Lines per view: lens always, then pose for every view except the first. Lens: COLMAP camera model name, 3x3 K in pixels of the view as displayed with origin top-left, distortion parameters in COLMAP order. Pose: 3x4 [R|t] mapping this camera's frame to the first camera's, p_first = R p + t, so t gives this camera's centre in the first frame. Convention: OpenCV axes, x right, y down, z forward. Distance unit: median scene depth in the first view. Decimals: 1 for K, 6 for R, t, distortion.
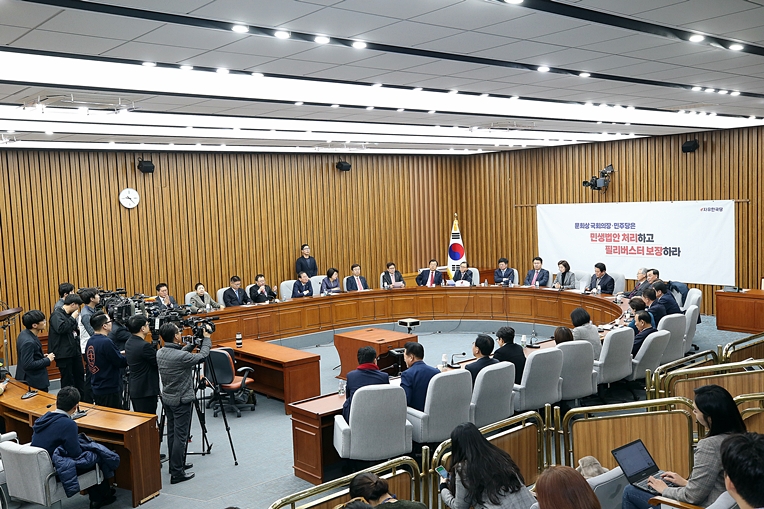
lens RADIAL K [[722.4, 0, 382.0], [0, 722.4, 254.5], [0, 0, 1]] dist [0.040880, 0.004933]
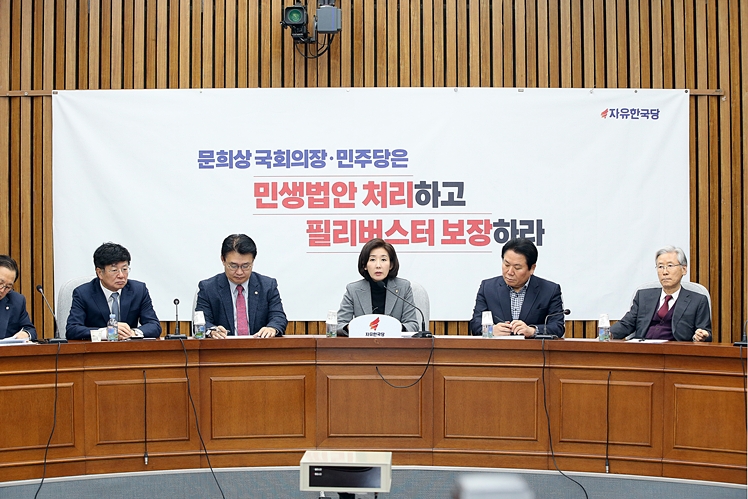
lens RADIAL K [[1521.9, 0, 374.0], [0, 1521.9, 249.5], [0, 0, 1]] dist [-0.249148, -0.067729]
pose [[0.669464, 0.027024, 0.742353, -0.177610], [0.033905, 0.997185, -0.066877, 0.048337], [-0.742070, 0.069941, 0.666663, 0.549486]]
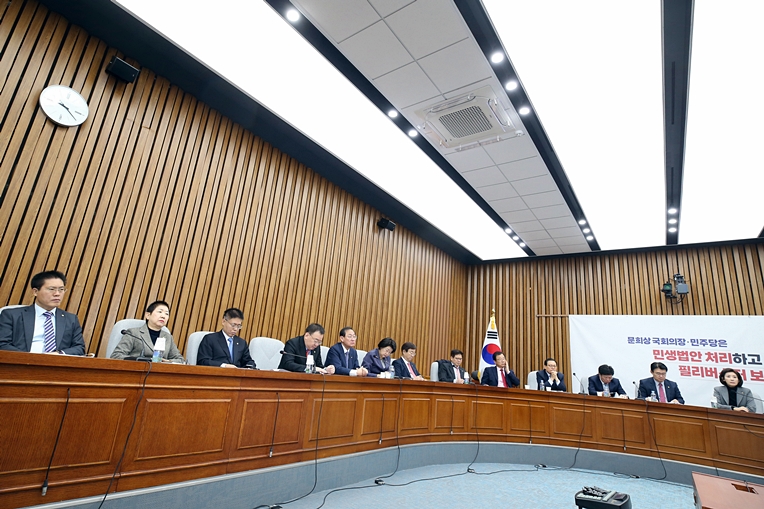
lens RADIAL K [[387.9, 0, 362.4], [0, 387.9, 255.7], [0, 0, 1]] dist [-0.029375, 0.010922]
pose [[0.974315, 0.176797, 0.139474, -0.141268], [-0.121043, 0.933449, -0.337671, 0.065604], [-0.189891, 0.312116, 0.930873, 0.637983]]
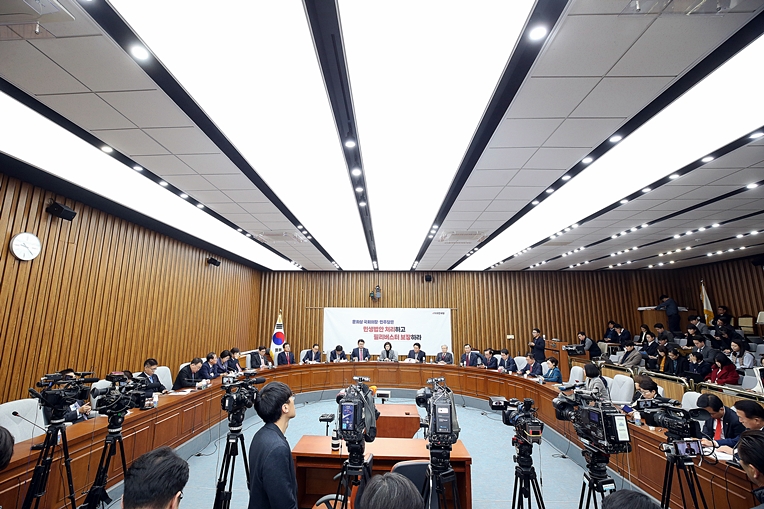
lens RADIAL K [[356.5, 0, 367.7], [0, 356.5, 252.7], [0, 0, 1]] dist [-0.027041, 0.000523]
pose [[0.708644, 0.170951, 0.684544, -0.286848], [0.019072, 0.965208, -0.260785, 0.019552], [-0.705309, 0.197859, 0.680728, 0.448402]]
